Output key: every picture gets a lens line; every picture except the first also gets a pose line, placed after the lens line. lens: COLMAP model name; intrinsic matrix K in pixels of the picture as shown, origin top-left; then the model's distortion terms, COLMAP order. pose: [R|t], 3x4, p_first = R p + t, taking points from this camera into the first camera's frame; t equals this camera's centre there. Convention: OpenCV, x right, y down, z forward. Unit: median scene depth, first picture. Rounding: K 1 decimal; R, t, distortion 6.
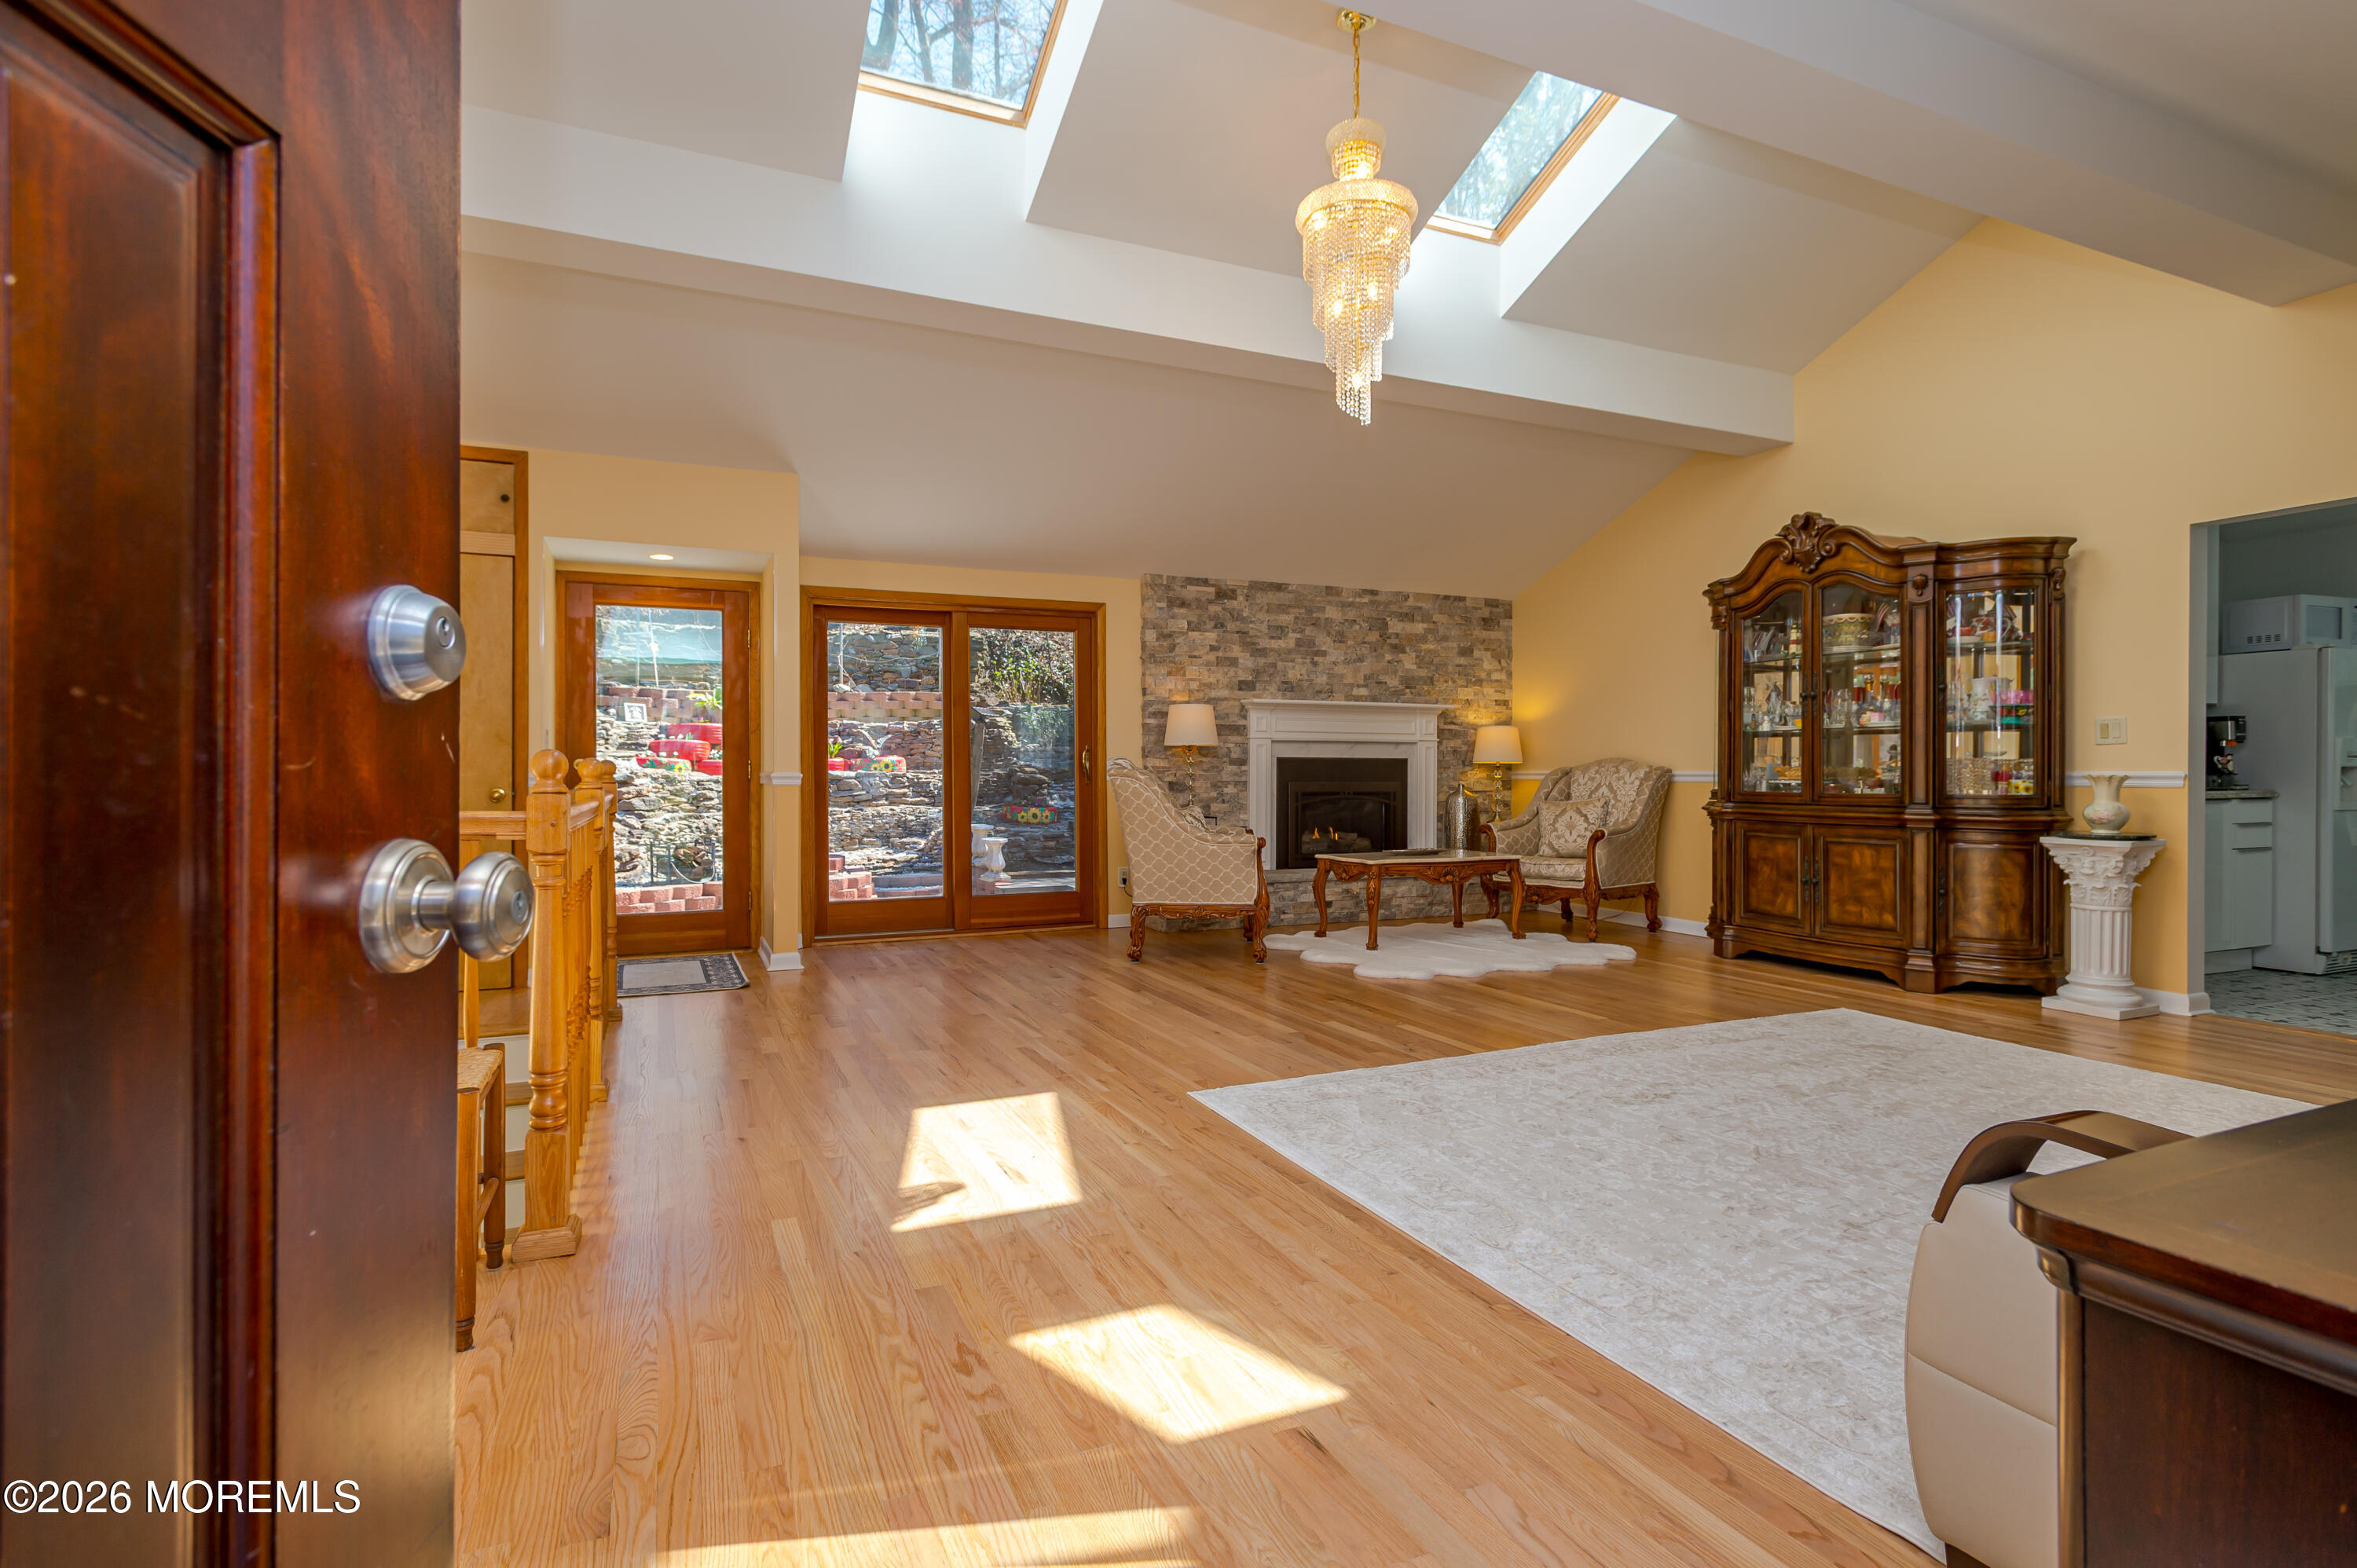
lens RADIAL K [[1177.8, 0, 1180.0], [0, 1177.8, 775.9], [0, 0, 1]] dist [0.001255, 0.000857]
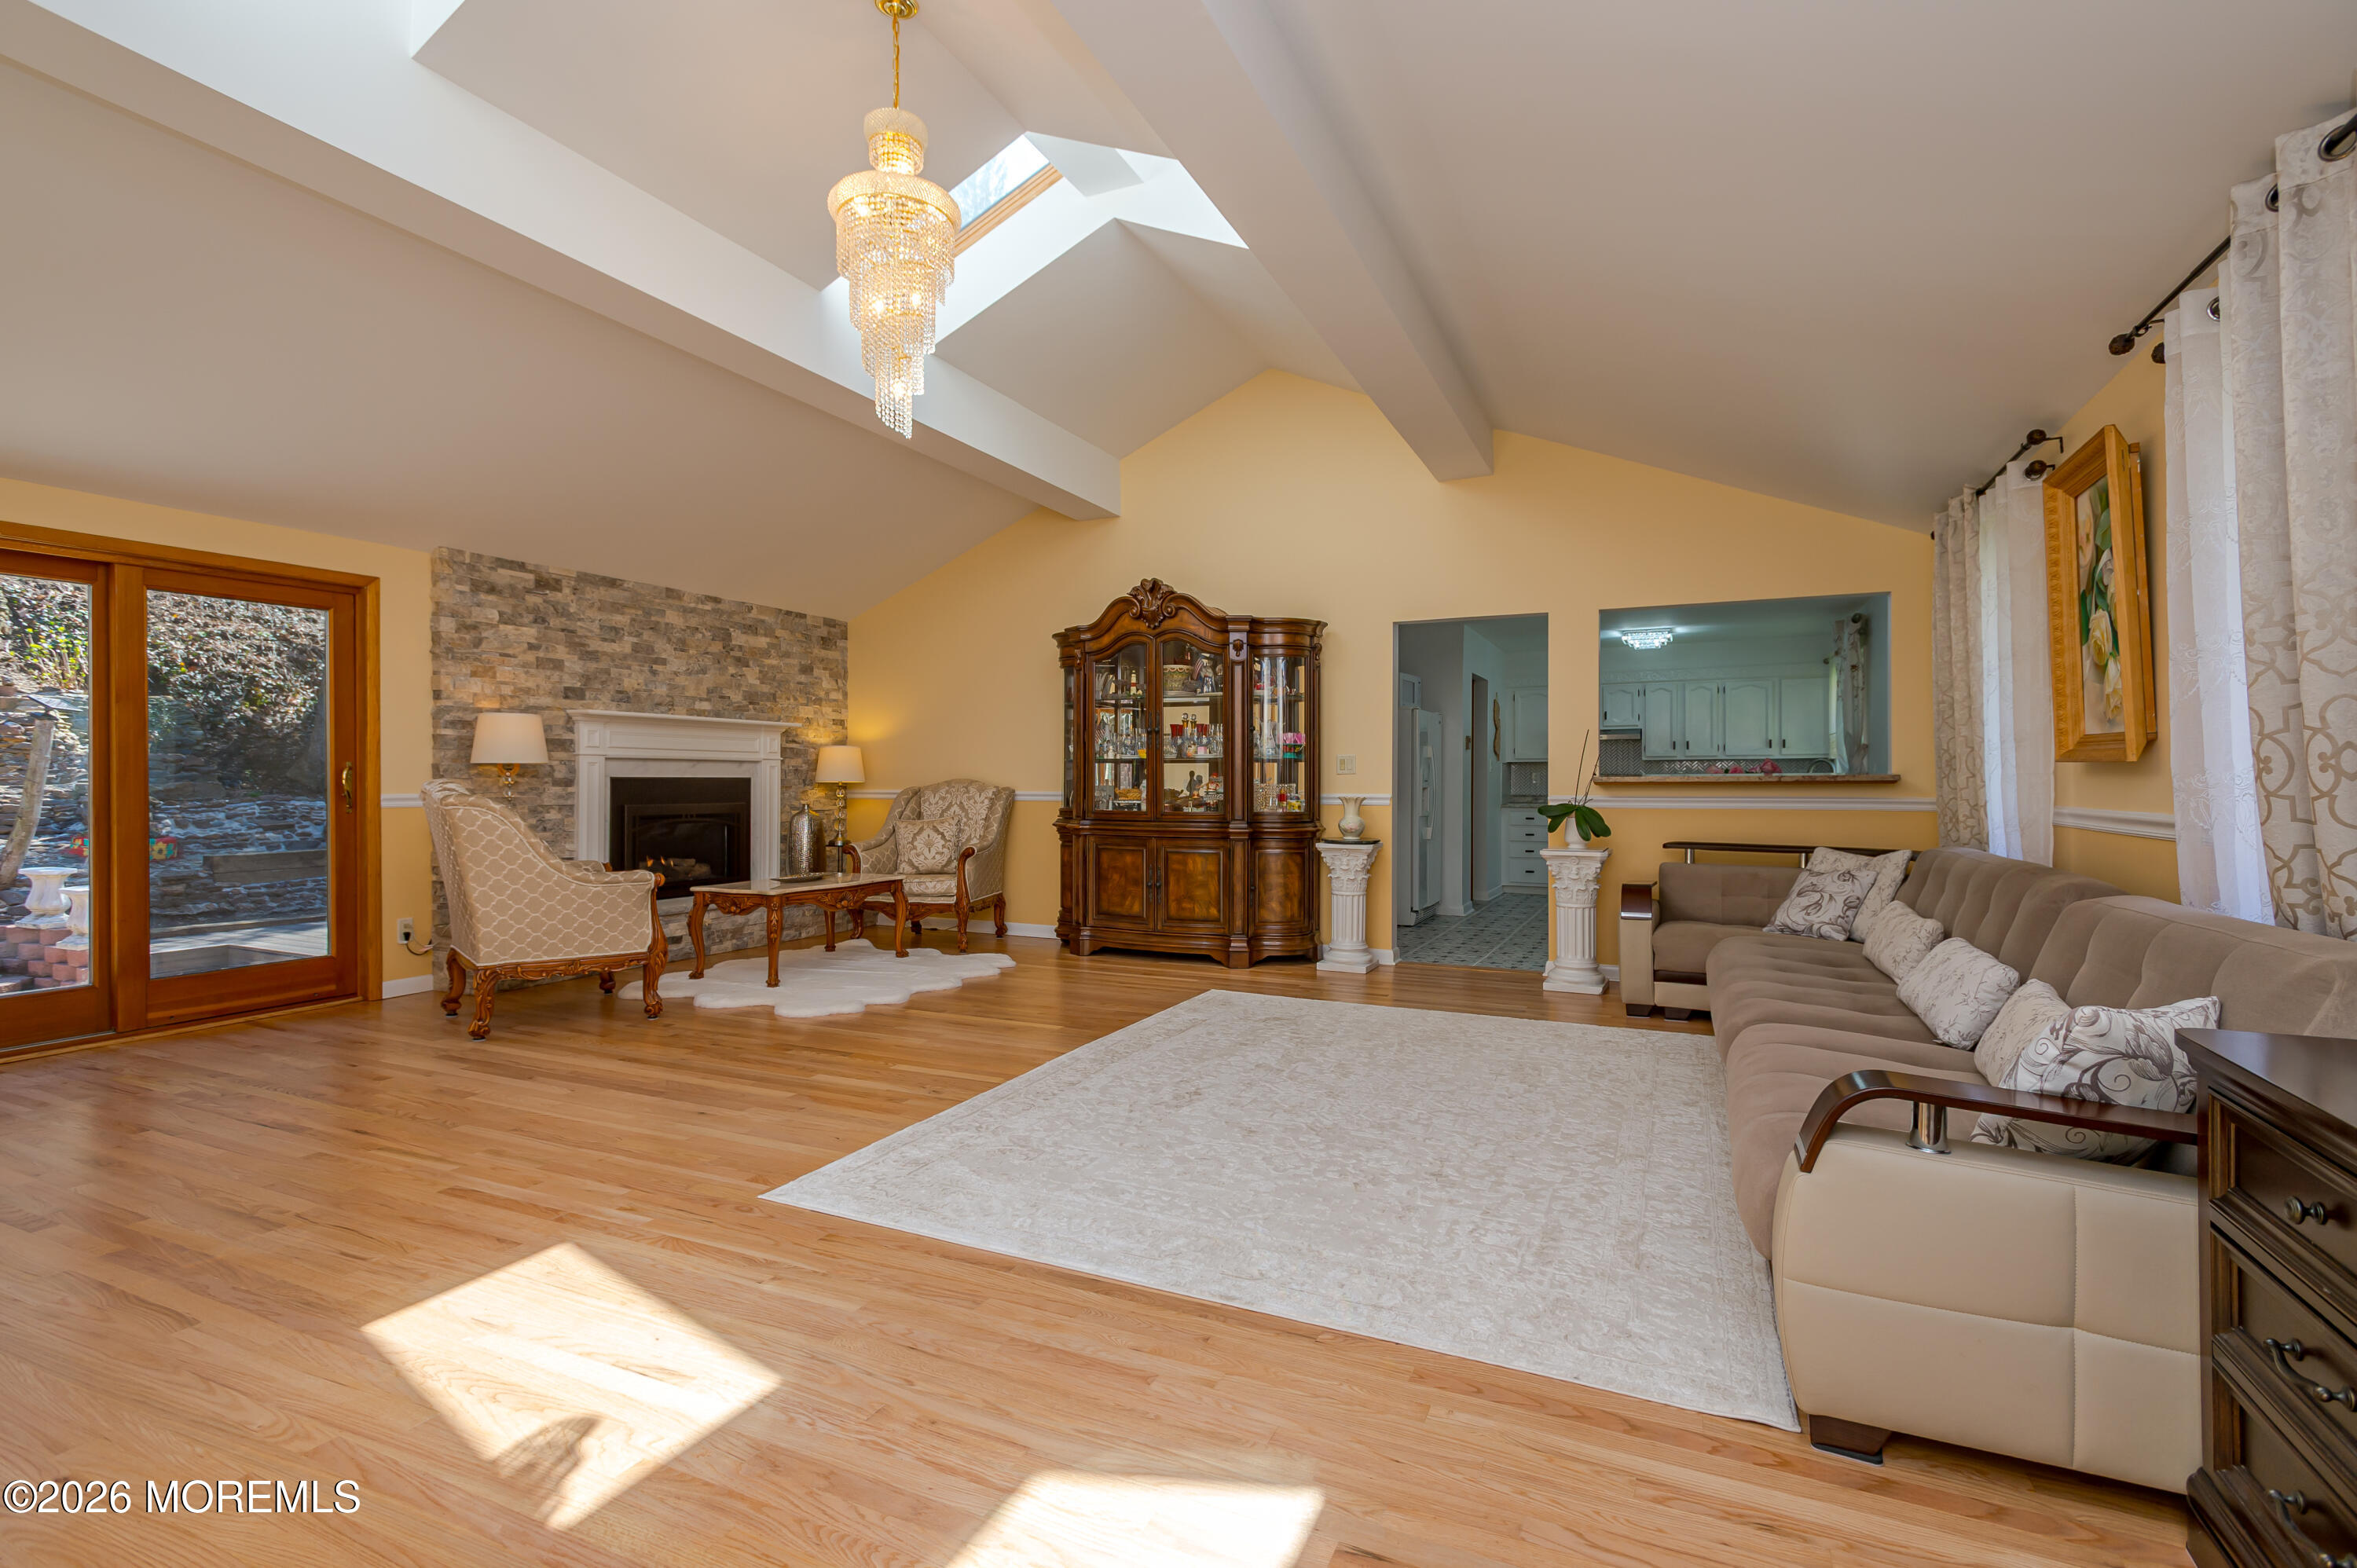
lens RADIAL K [[1098.7, 0, 1192.5], [0, 1098.7, 770.8], [0, 0, 1]] dist [0.016313, -0.006701]
pose [[0.750237, 0.006253, 0.661139, -0.203092], [0.000648, 0.999948, -0.010193, -0.017640], [-0.661168, 0.008076, 0.750194, 0.150259]]
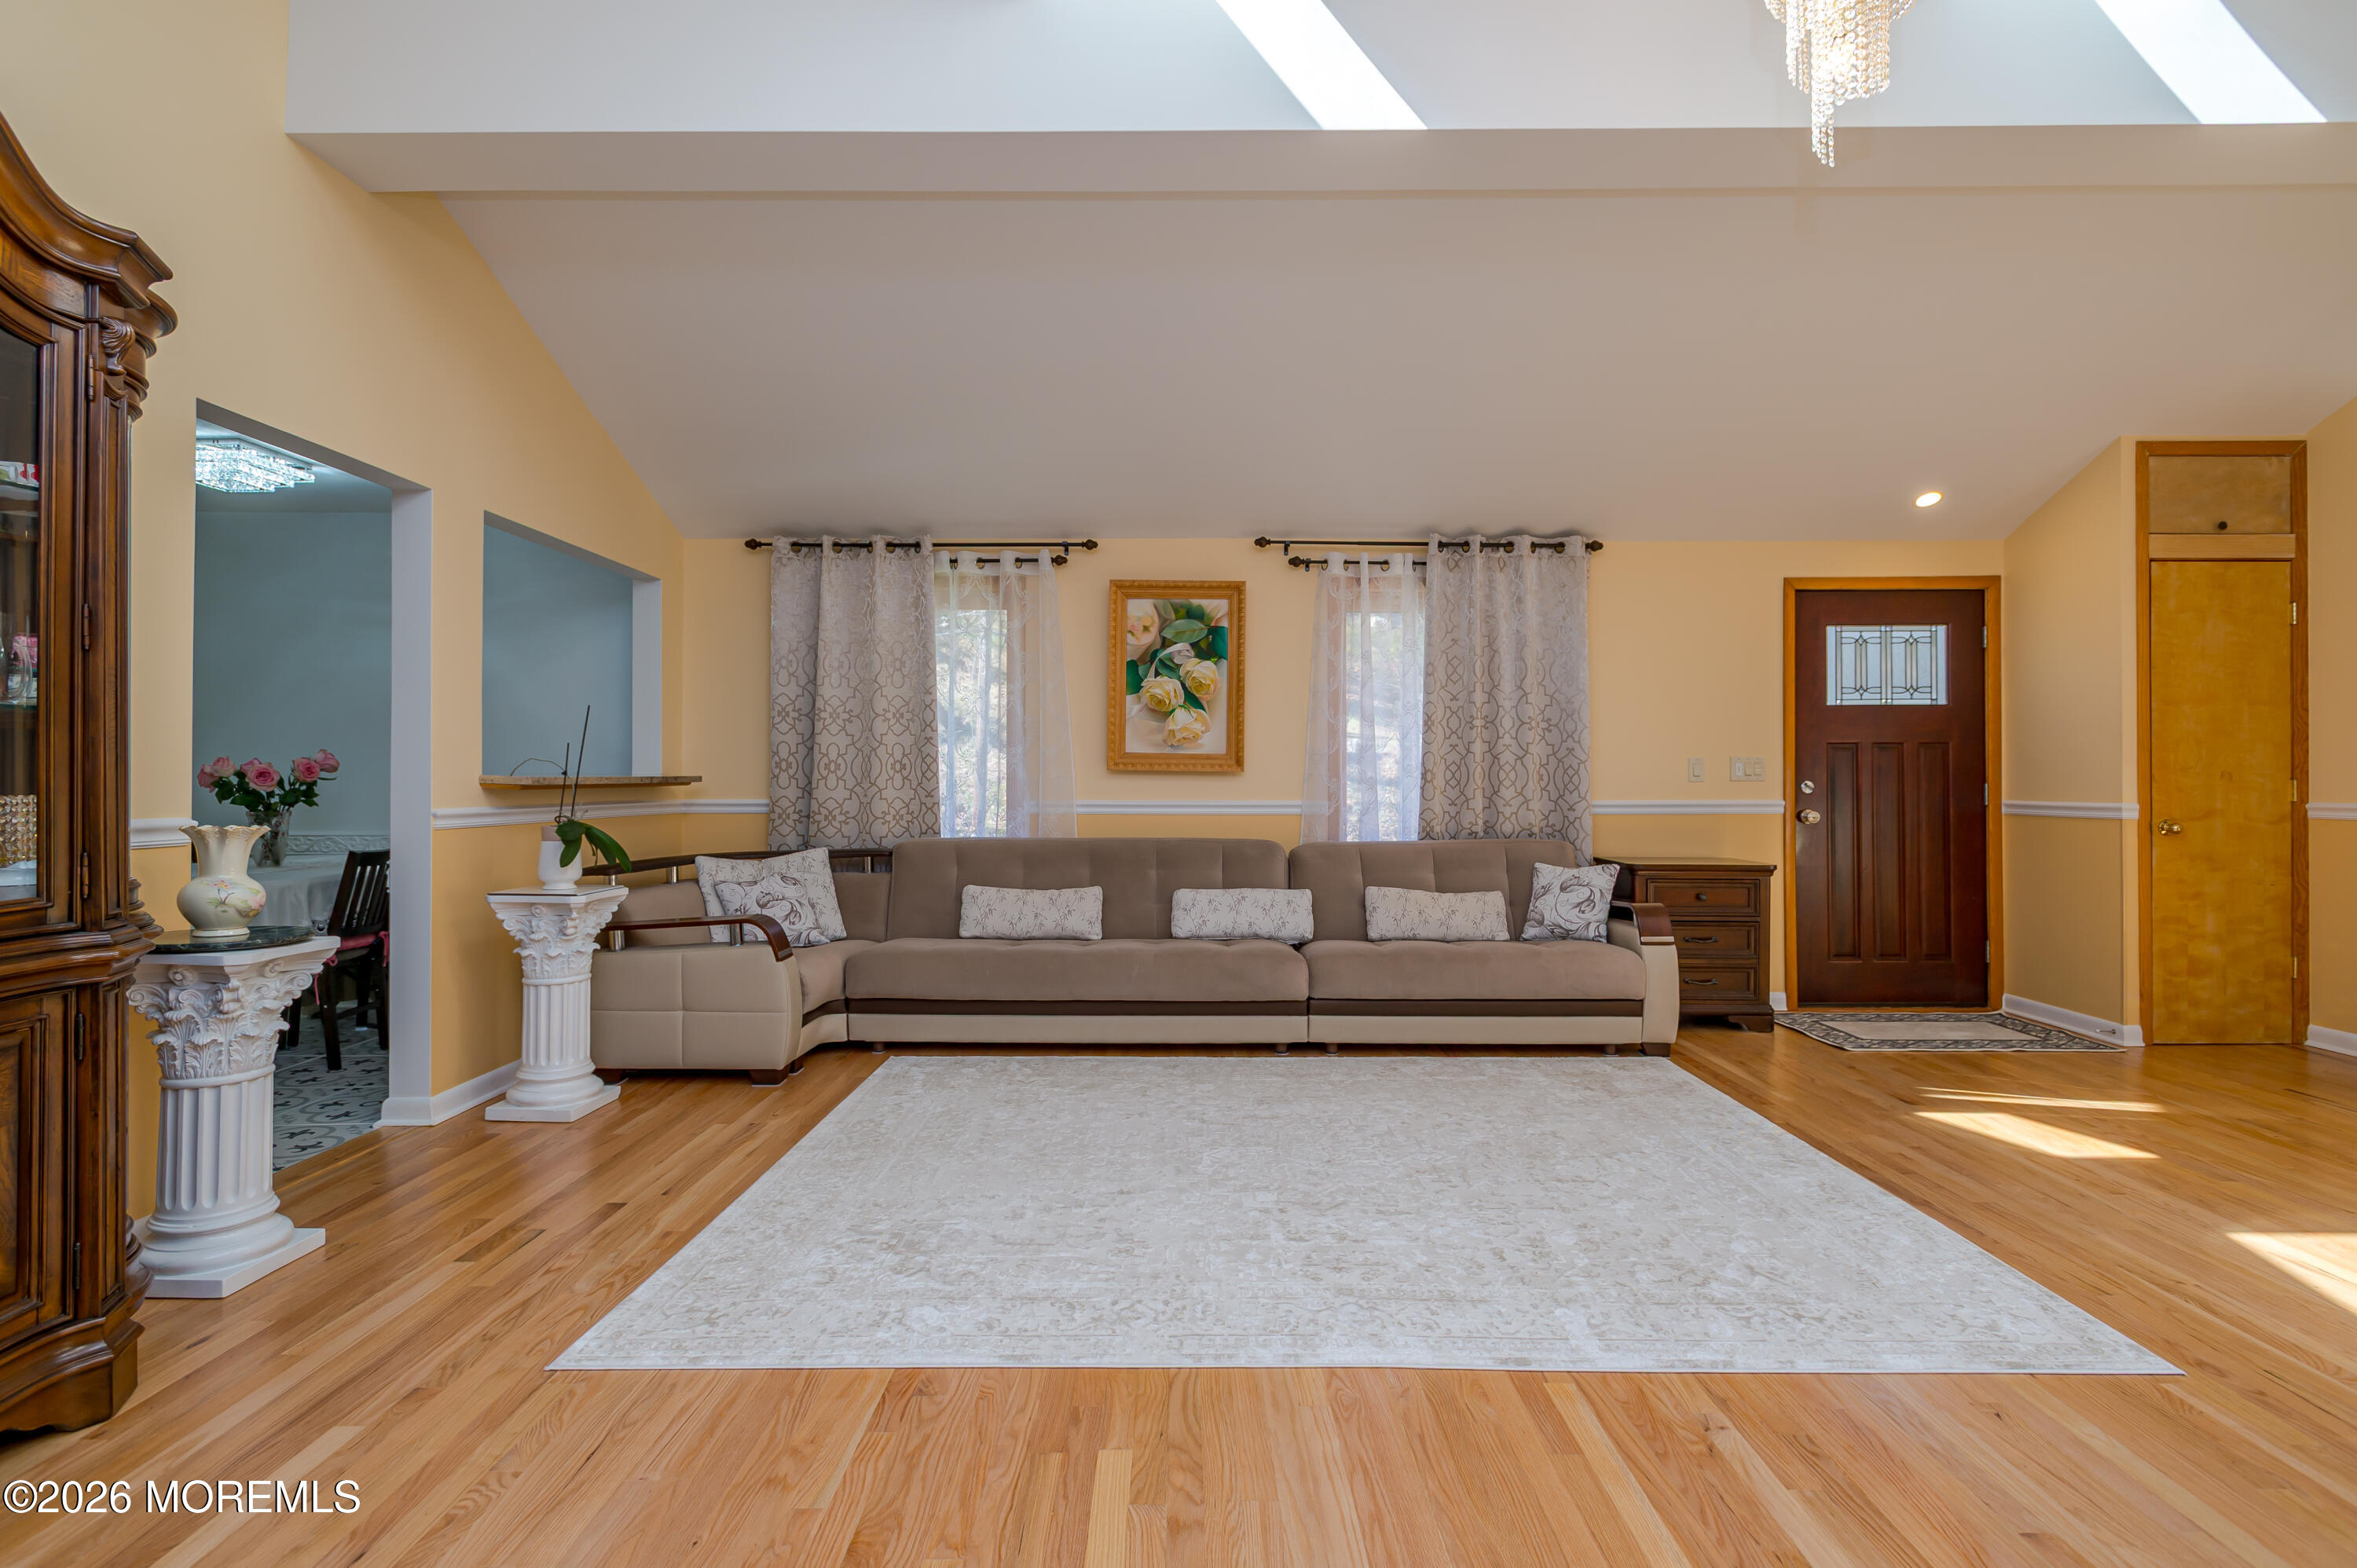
lens RADIAL K [[1177.8, 0, 1191.1], [0, 1177.8, 766.9], [0, 0, 1]] dist [0.001255, 0.000857]
pose [[-0.913912, 0.003251, 0.405899, 0.164413], [-0.000725, 0.999953, -0.009641, -0.022855], [-0.405912, -0.009105, -0.913867, 1.275274]]
